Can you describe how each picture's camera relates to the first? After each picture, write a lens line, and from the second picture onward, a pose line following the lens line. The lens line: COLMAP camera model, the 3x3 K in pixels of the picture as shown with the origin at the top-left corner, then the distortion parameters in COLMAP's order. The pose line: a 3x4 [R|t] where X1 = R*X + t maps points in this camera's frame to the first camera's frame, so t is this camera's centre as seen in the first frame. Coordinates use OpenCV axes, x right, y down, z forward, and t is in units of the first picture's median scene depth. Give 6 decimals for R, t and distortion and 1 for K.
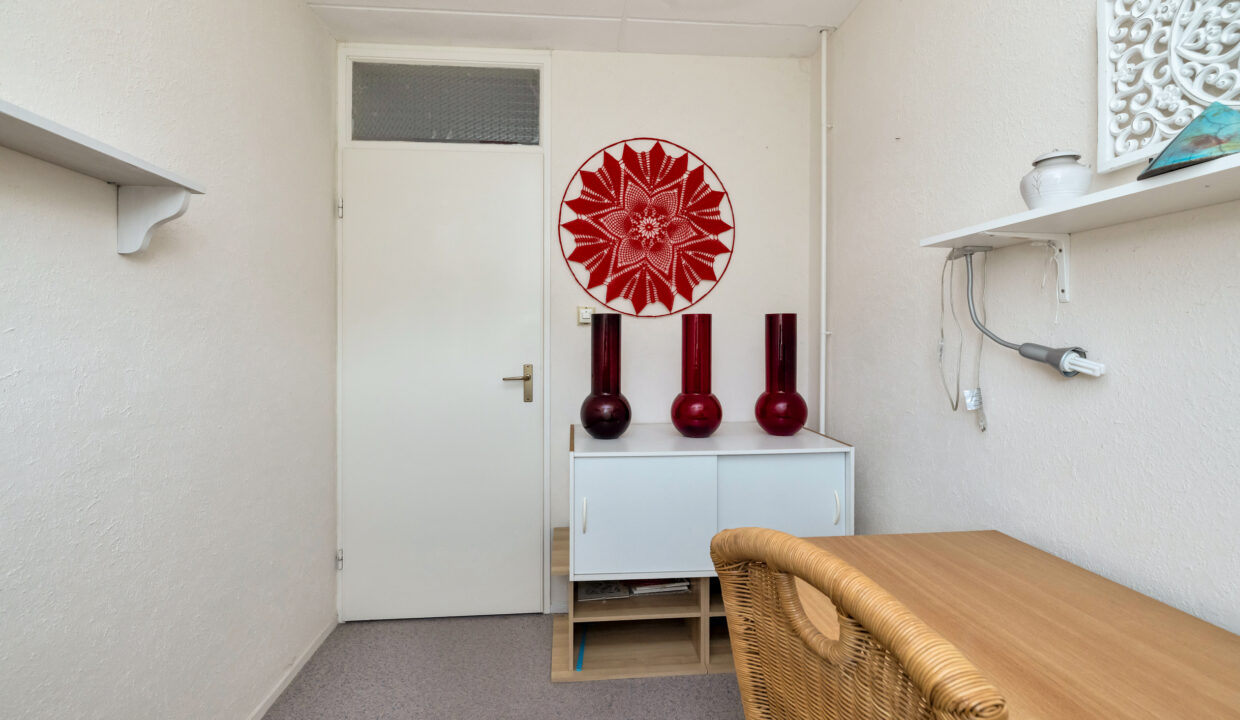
lens RADIAL K [[539.5, 0, 597.9], [0, 539.5, 342.3], [0, 0, 1]] dist [-0.000106, -0.001673]
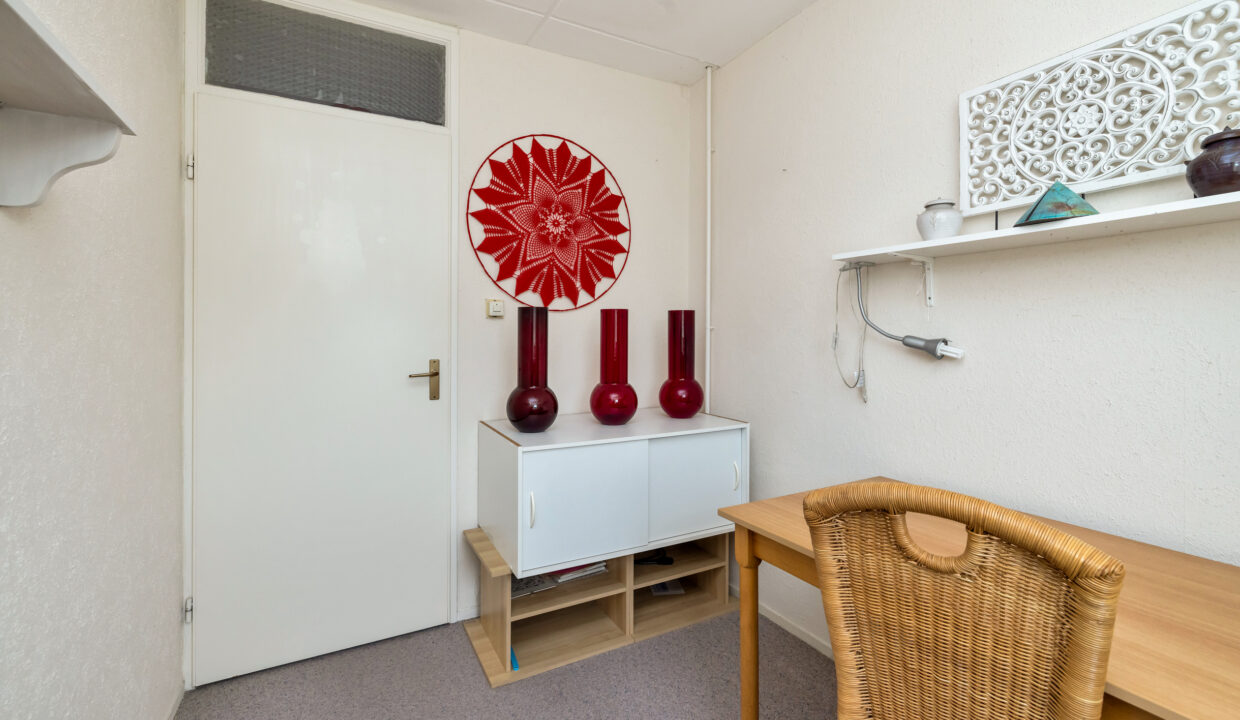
lens RADIAL K [[539.5, 0, 593.2], [0, 539.5, 335.4], [0, 0, 1]] dist [-0.000106, -0.001673]
pose [[0.915107, -0.000485, 0.403210, -0.288257], [0.001400, 0.999997, -0.001974, 0.001559], [-0.403208, 0.002371, 0.915105, 0.041058]]
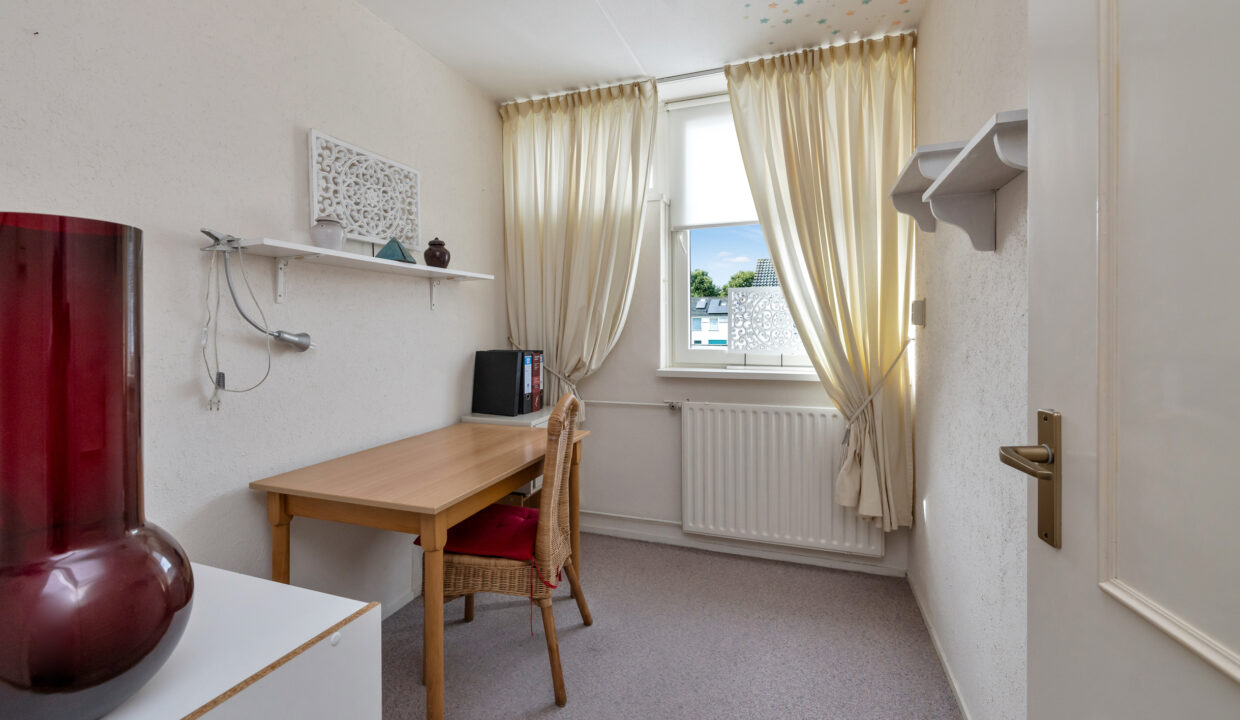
lens RADIAL K [[509.8, 0, 616.4], [0, 509.8, 337.2], [0, 0, 1]] dist [-0.001546, -0.000055]
pose [[-0.914422, 0.009768, 0.404644, -0.322836], [0.014497, 0.999858, 0.008622, 0.012752], [-0.404502, 0.013750, -0.914434, 1.106048]]
